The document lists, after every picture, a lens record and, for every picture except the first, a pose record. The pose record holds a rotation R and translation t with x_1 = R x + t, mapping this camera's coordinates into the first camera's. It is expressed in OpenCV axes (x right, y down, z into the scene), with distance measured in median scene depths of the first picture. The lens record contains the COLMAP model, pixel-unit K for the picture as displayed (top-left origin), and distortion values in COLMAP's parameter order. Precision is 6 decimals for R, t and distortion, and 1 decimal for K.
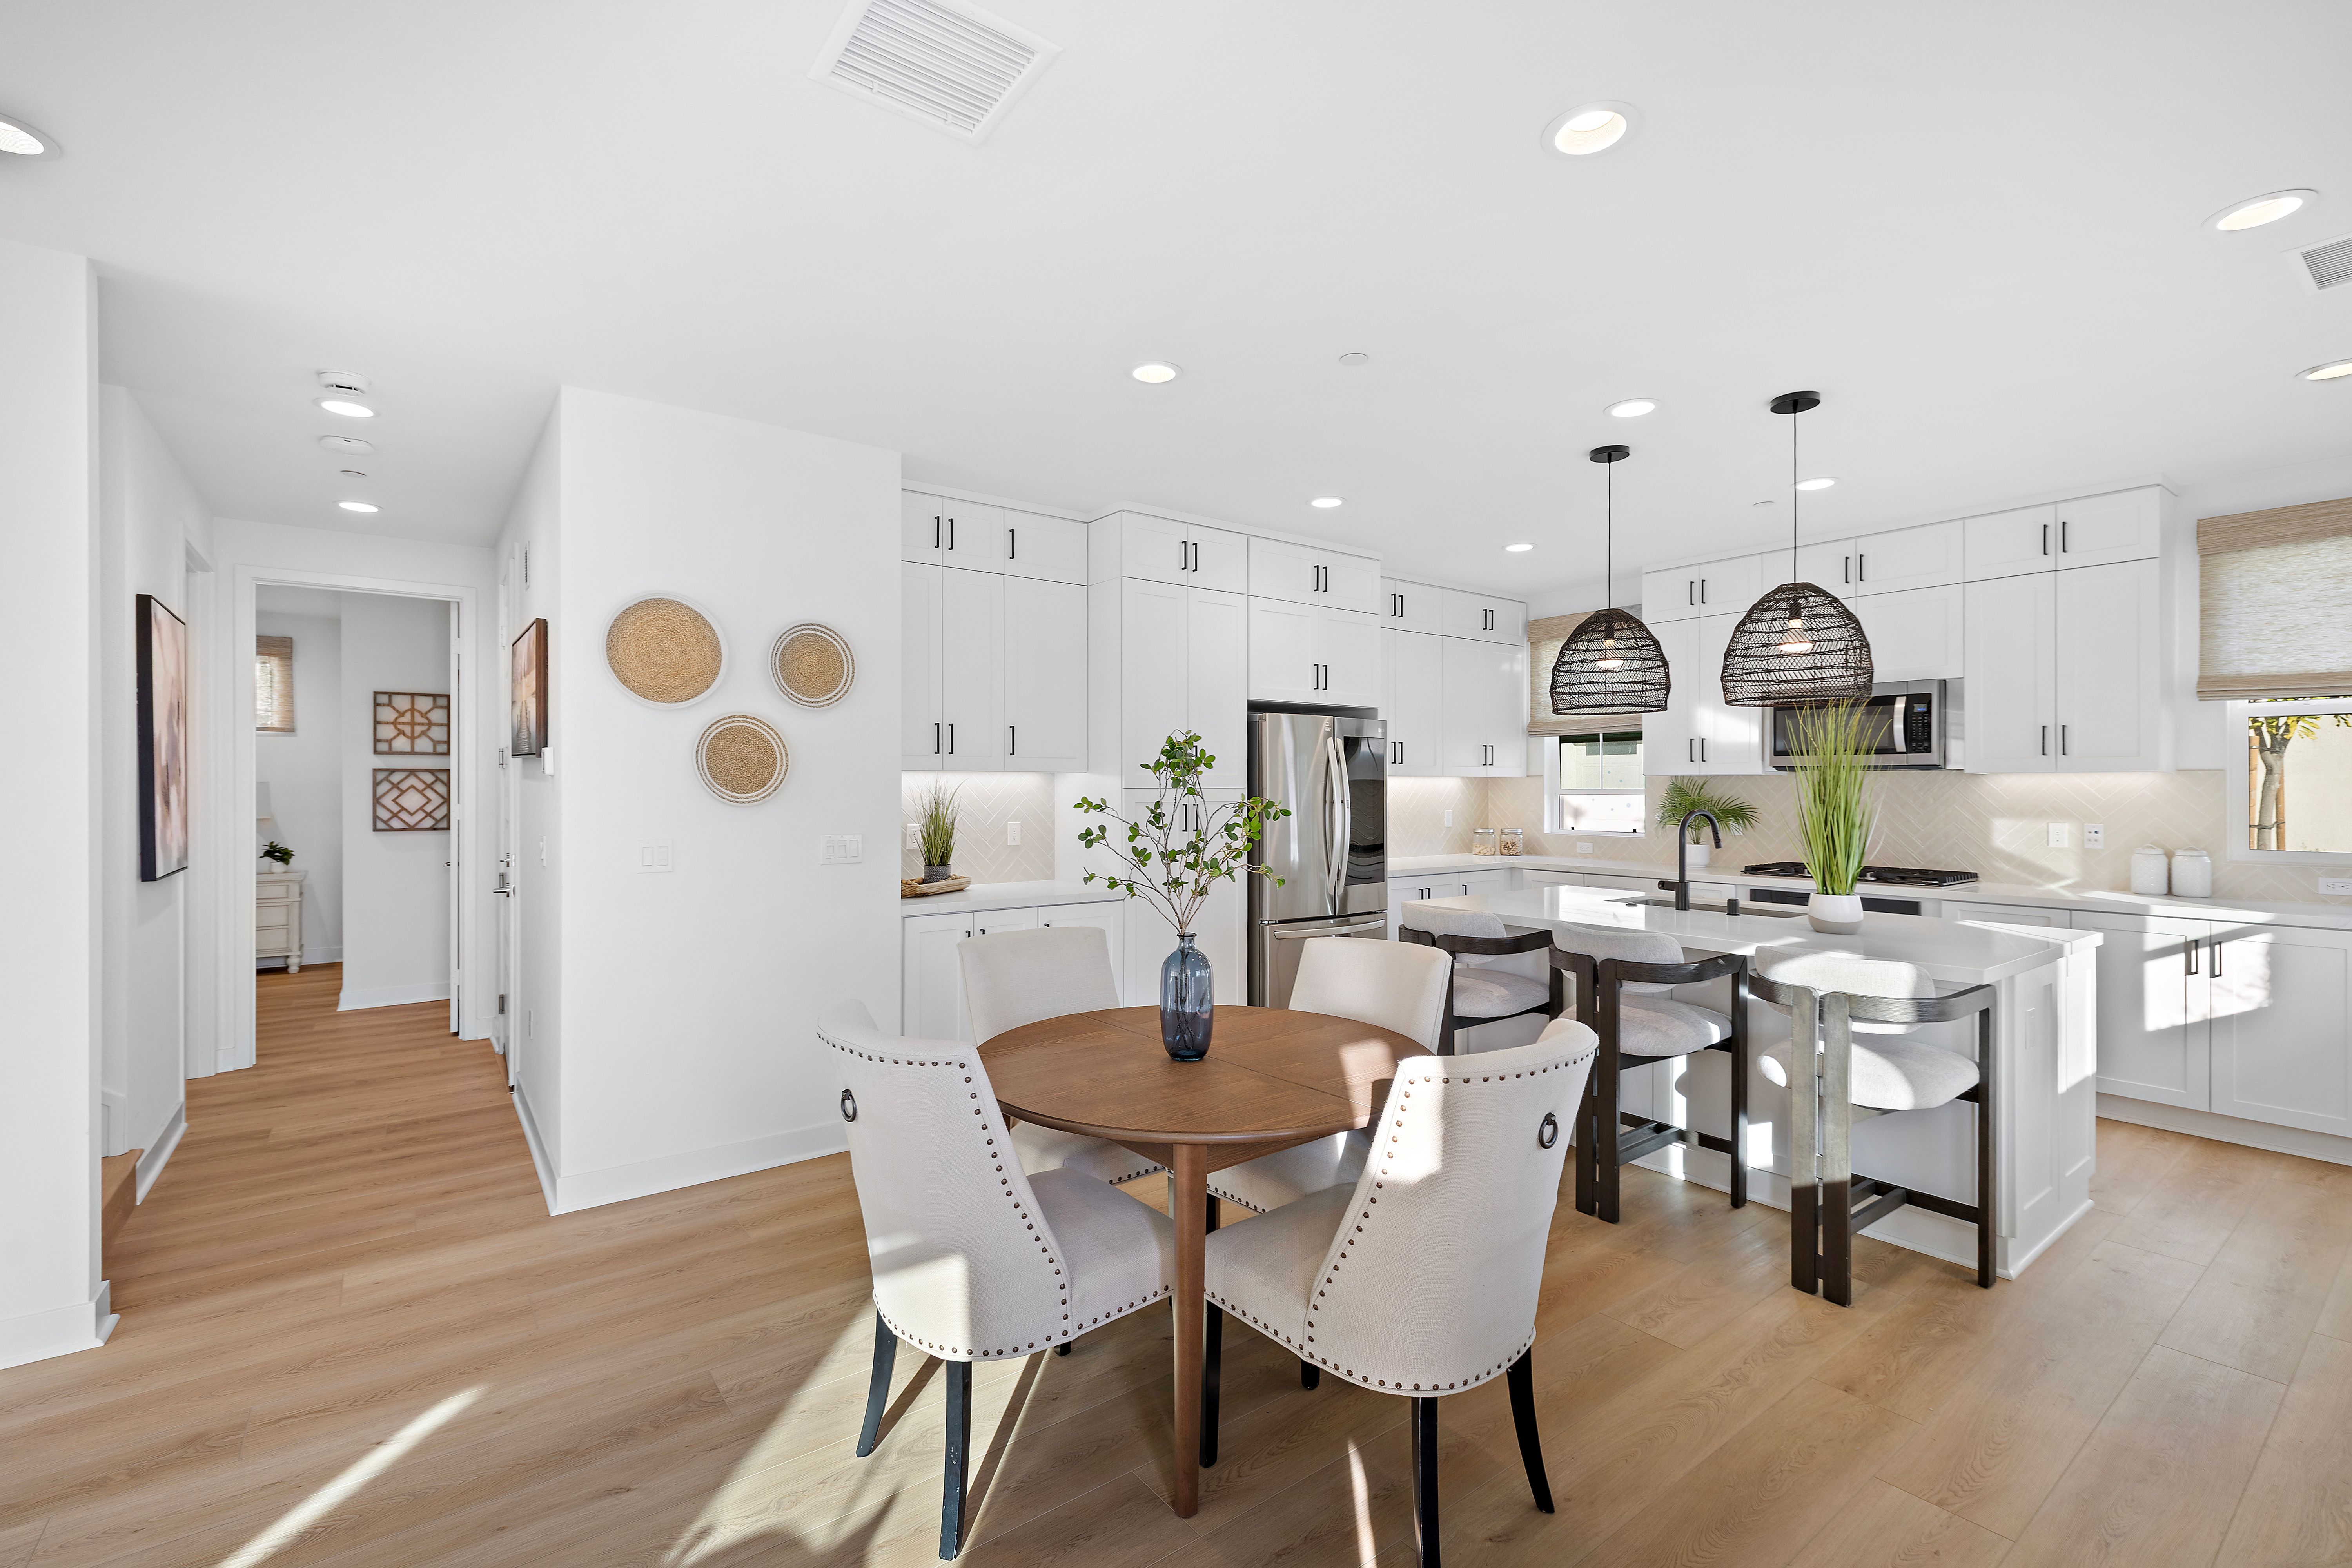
lens RADIAL K [[1031.1, 0, 1176.0], [0, 1031.1, 784.0], [0, 0, 1]] dist [0.007893, -0.000098]
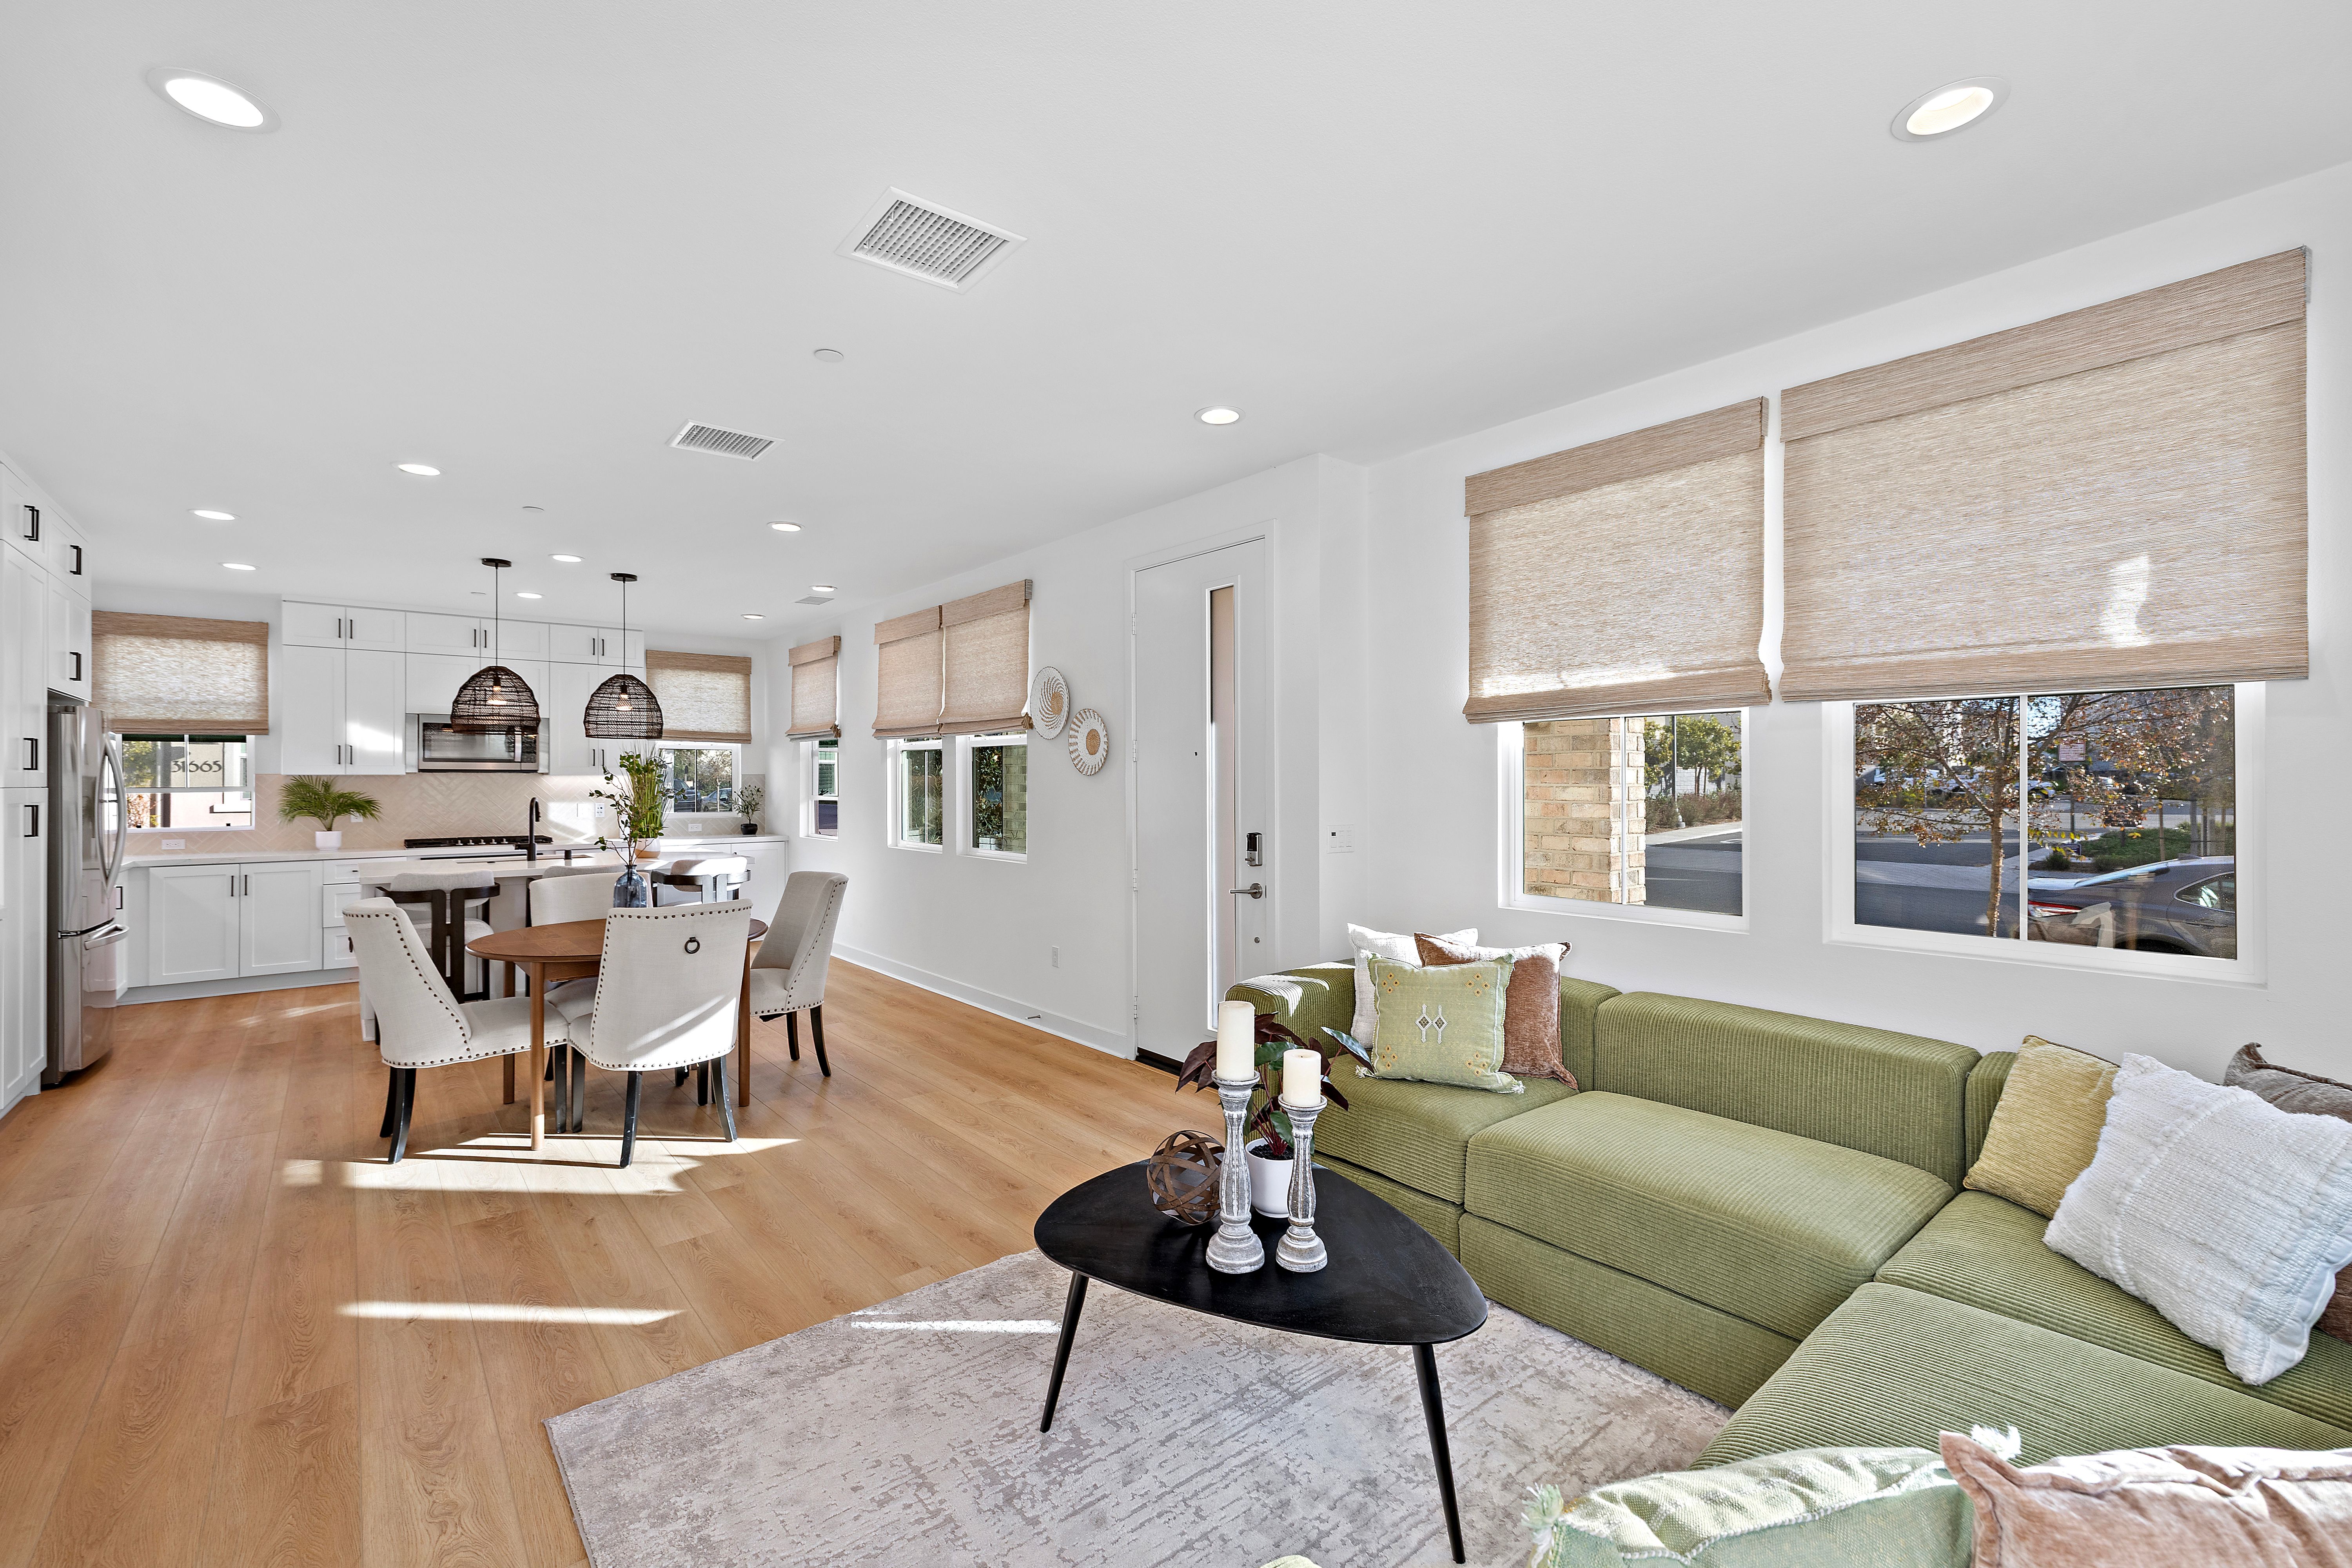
lens RADIAL K [[987.5, 0, 1172.0], [0, 987.5, 774.7], [0, 0, 1]] dist [0.001497, -0.000033]
pose [[-0.048401, 0.005636, 0.998812, -0.986651], [0.000720, 0.999984, -0.005608, -0.001744], [-0.998828, 0.000448, -0.048404, 0.078564]]
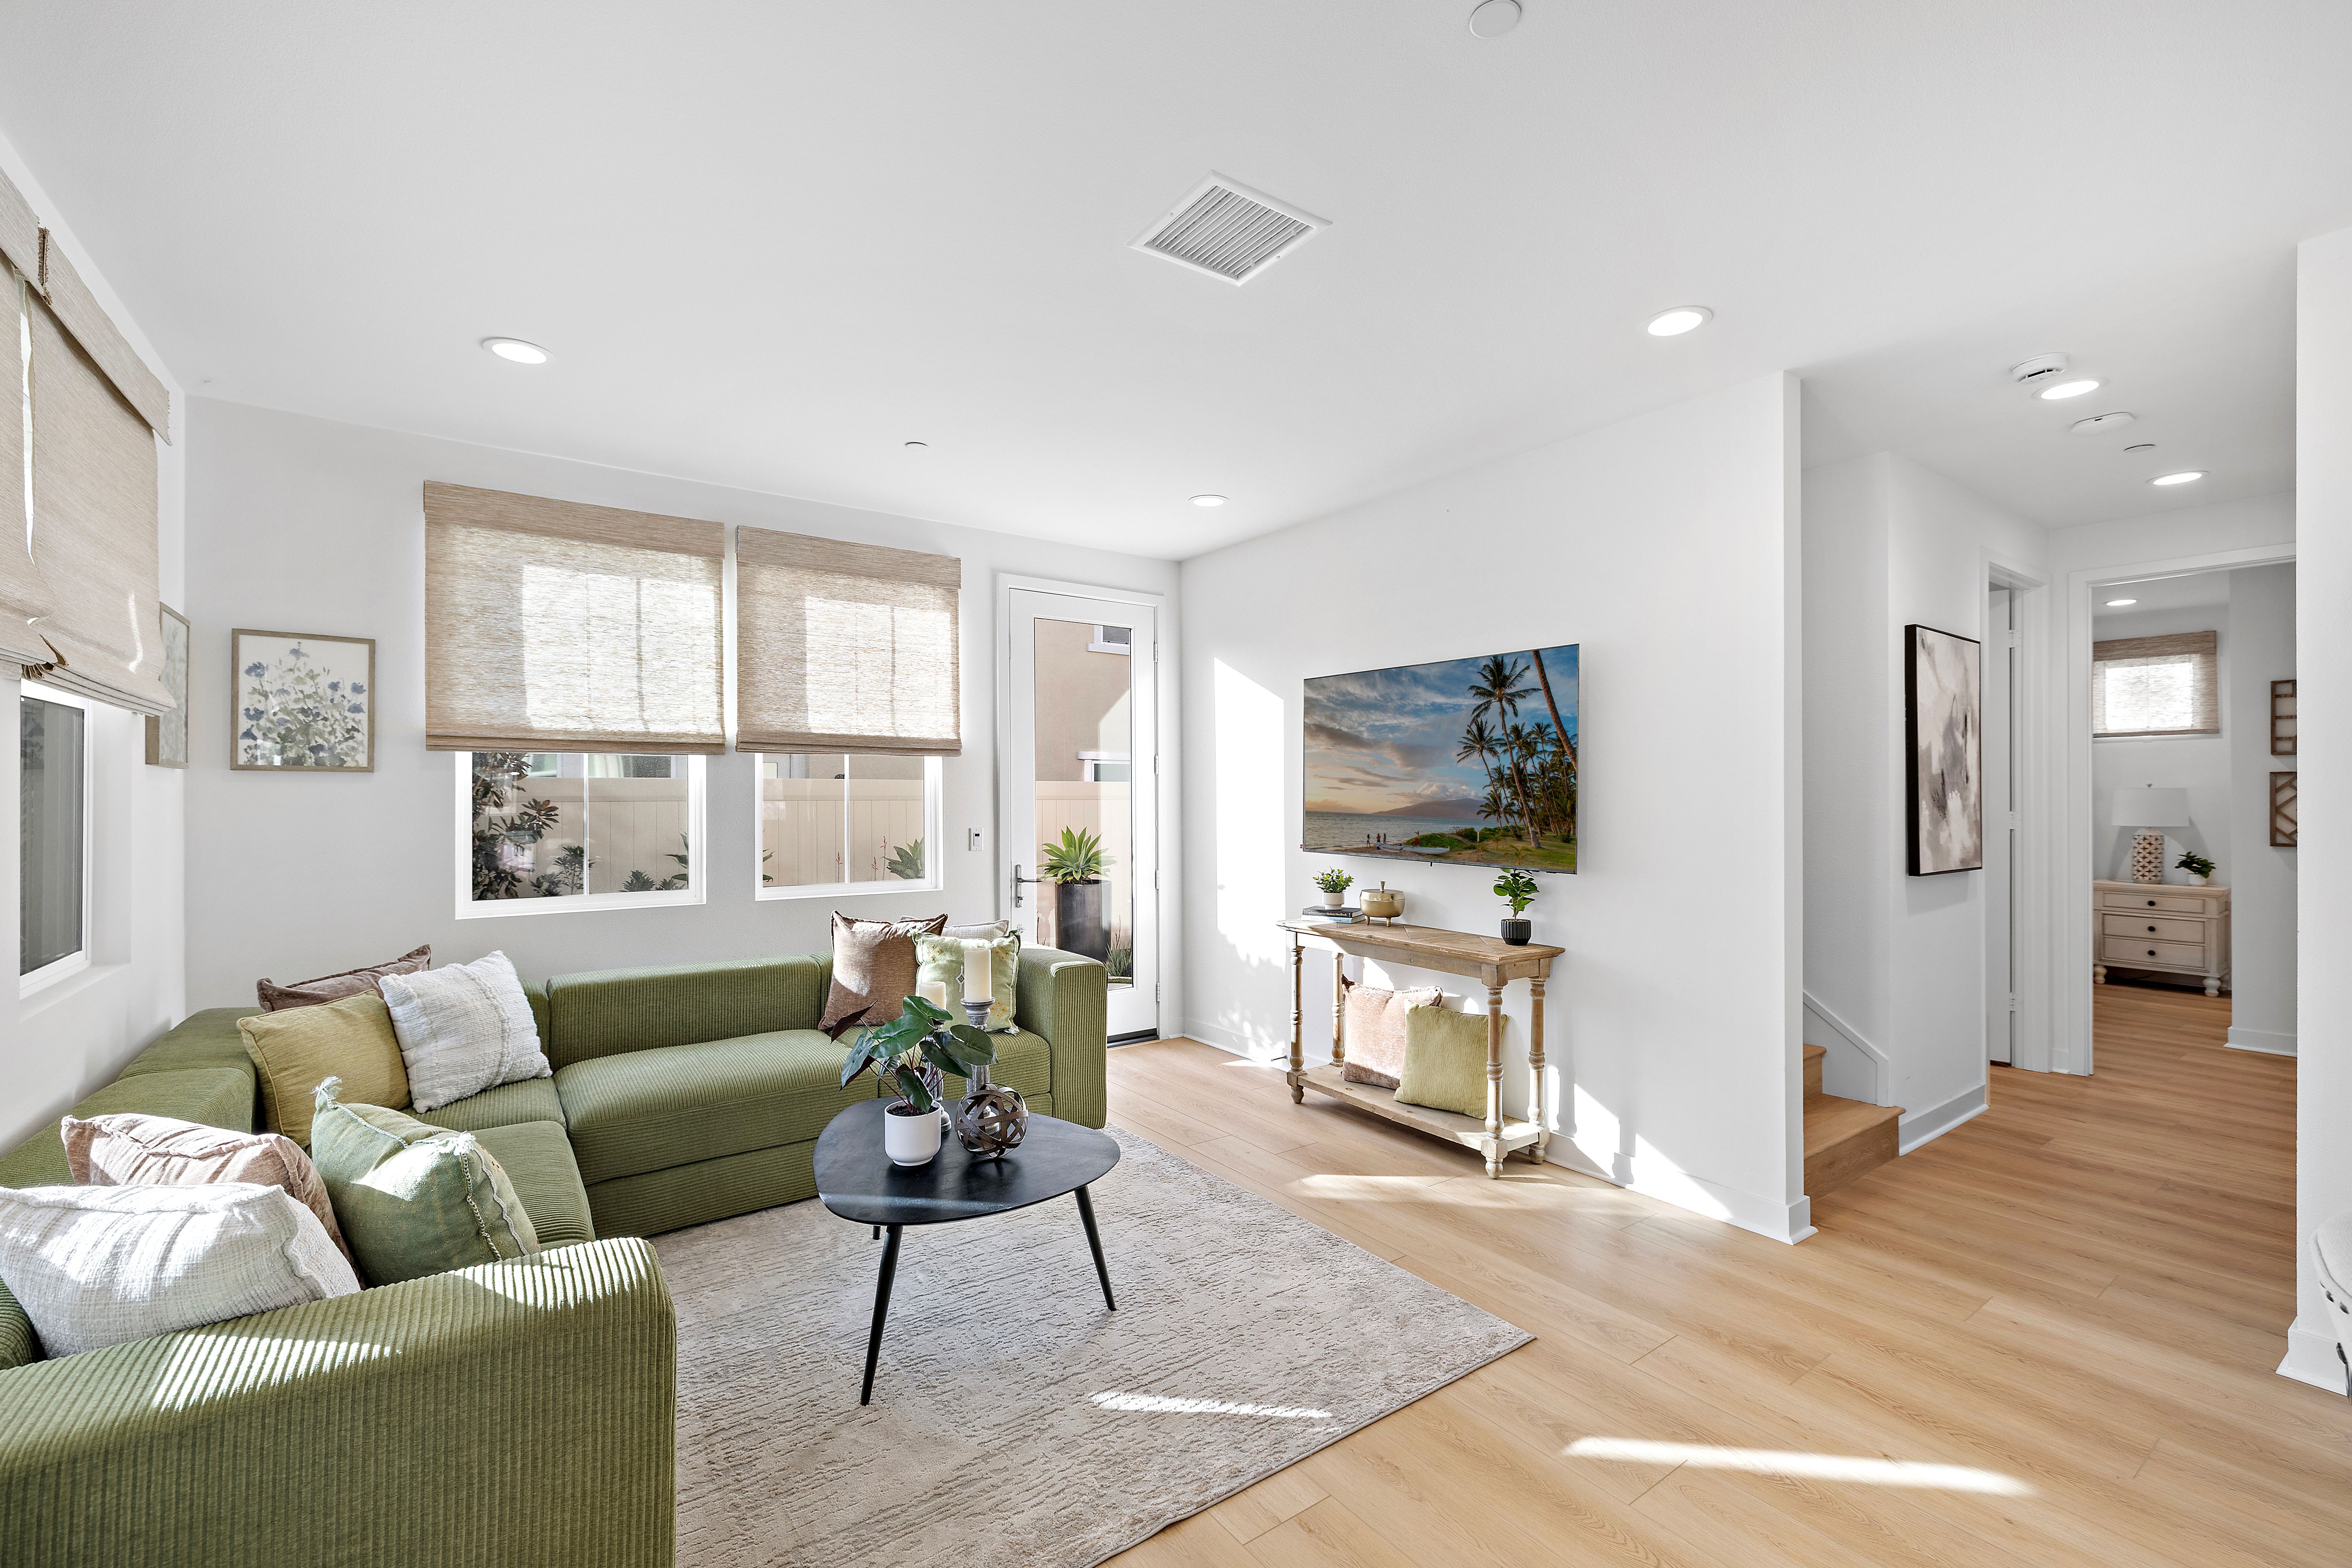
lens RADIAL K [[1001.0, 0, 1174.9], [0, 1001.0, 791.7], [0, 0, 1]] dist [0.005869, 0.000173]
pose [[-0.028341, -0.000519, -0.999598, 0.106045], [0.001734, 0.999998, -0.000569, 0.000178], [0.999597, -0.001750, -0.028340, 0.174890]]
